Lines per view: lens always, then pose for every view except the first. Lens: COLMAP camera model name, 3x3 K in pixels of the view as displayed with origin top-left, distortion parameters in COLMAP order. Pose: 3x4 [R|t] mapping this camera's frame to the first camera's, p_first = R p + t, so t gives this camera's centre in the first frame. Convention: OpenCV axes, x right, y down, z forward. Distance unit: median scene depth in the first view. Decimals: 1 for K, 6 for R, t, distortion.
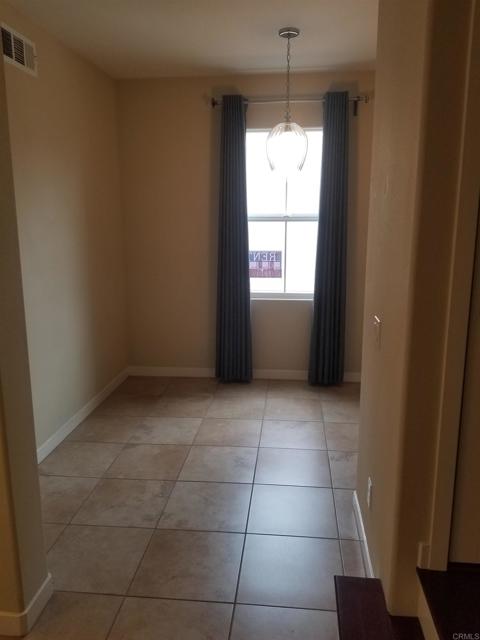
lens RADIAL K [[498.4, 0, 240.3], [0, 498.4, 322.1], [0, 0, 1]] dist [0.034856, -0.095575]
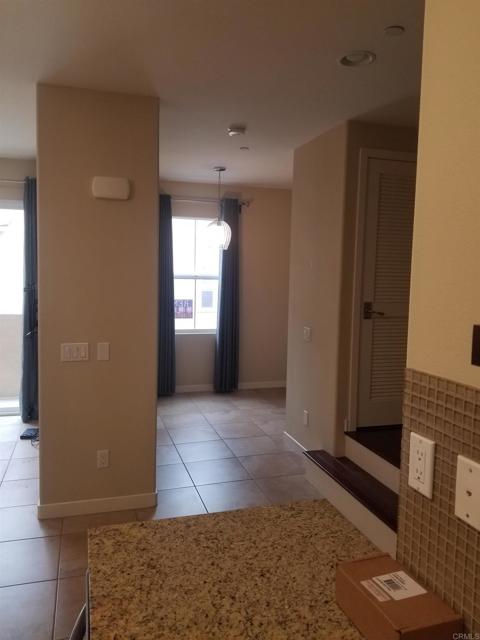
lens RADIAL K [[498.4, 0, 242.5], [0, 498.4, 317.3], [0, 0, 1]] dist [0.034856, -0.095575]
pose [[0.916894, -0.011818, 0.398956, -0.362884], [0.061997, 0.991647, -0.113107, 0.078620], [-0.394286, 0.128441, 0.909968, -0.352233]]
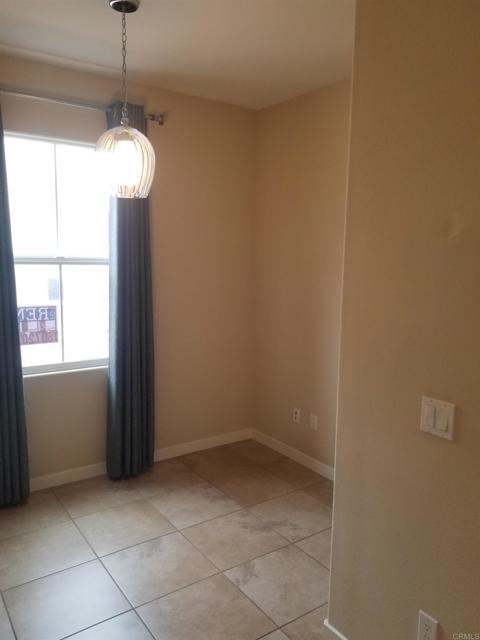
lens RADIAL K [[498.4, 0, 256.7], [0, 498.4, 321.0], [0, 0, 1]] dist [0.034856, -0.095575]
pose [[0.737364, -0.069090, 0.671953, -0.194092], [0.125062, 0.991521, -0.035289, -0.059820], [-0.663818, 0.110057, 0.739752, 0.284233]]
